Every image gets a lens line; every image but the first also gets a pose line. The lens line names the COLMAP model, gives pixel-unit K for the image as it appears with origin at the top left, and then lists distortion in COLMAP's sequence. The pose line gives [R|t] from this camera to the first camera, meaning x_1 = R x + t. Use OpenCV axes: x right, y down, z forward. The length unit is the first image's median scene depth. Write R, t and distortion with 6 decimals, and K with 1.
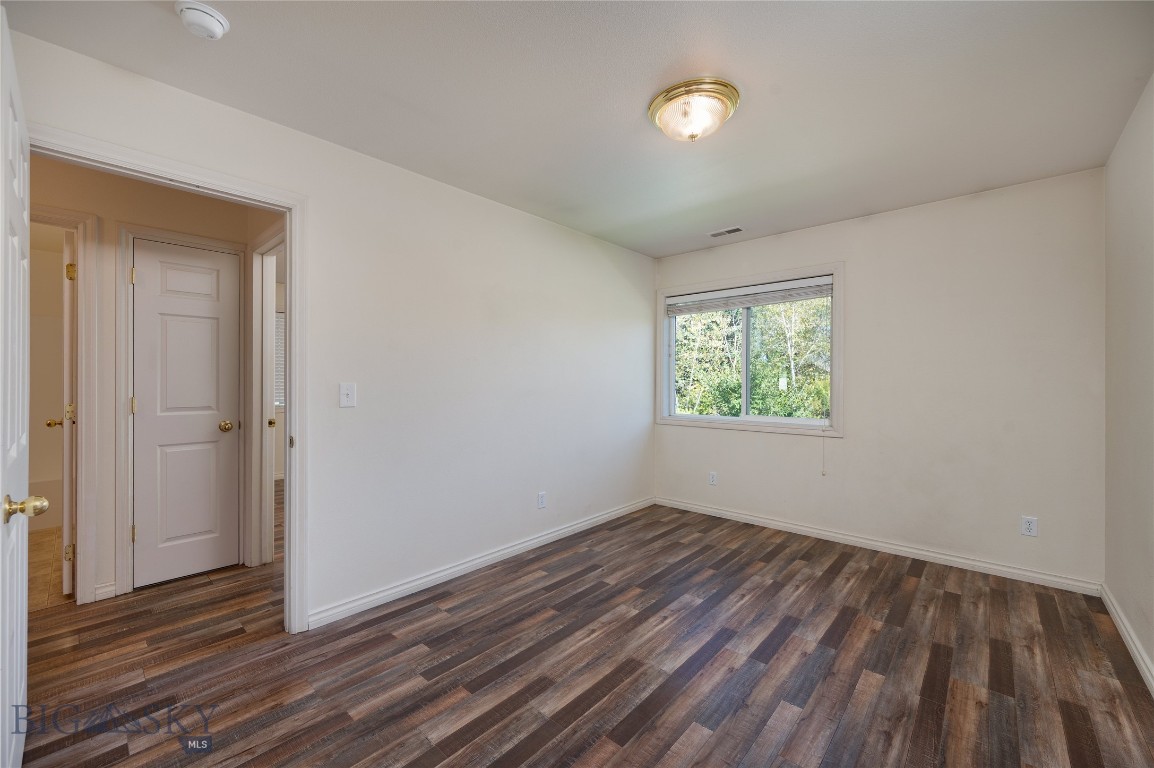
lens RADIAL K [[459.5, 0, 579.9], [0, 459.5, 383.6], [0, 0, 1]] dist [0.000628, 0.000031]
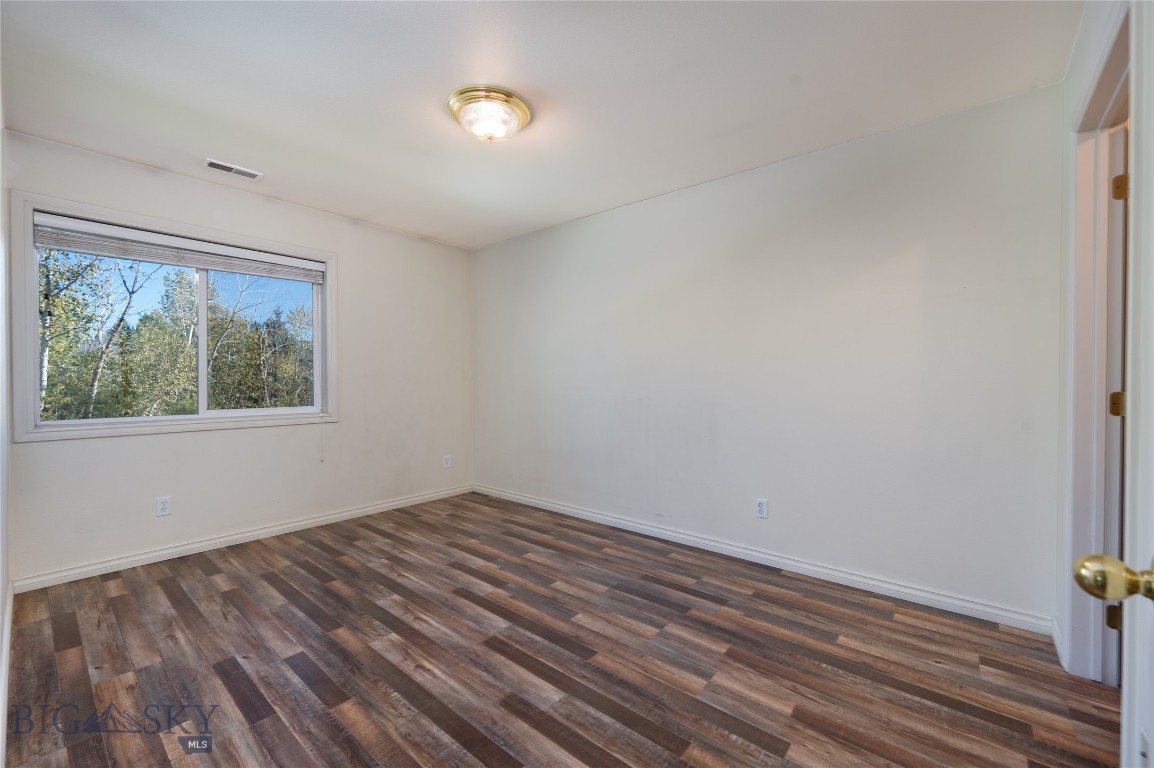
lens RADIAL K [[459.5, 0, 585.2], [0, 459.5, 385.5], [0, 0, 1]] dist [0.000628, 0.000031]
pose [[-0.030204, -0.015647, 0.999421, -0.634581], [0.003628, 0.999869, 0.015763, 0.025659], [-0.999537, 0.004102, -0.030143, 0.594497]]
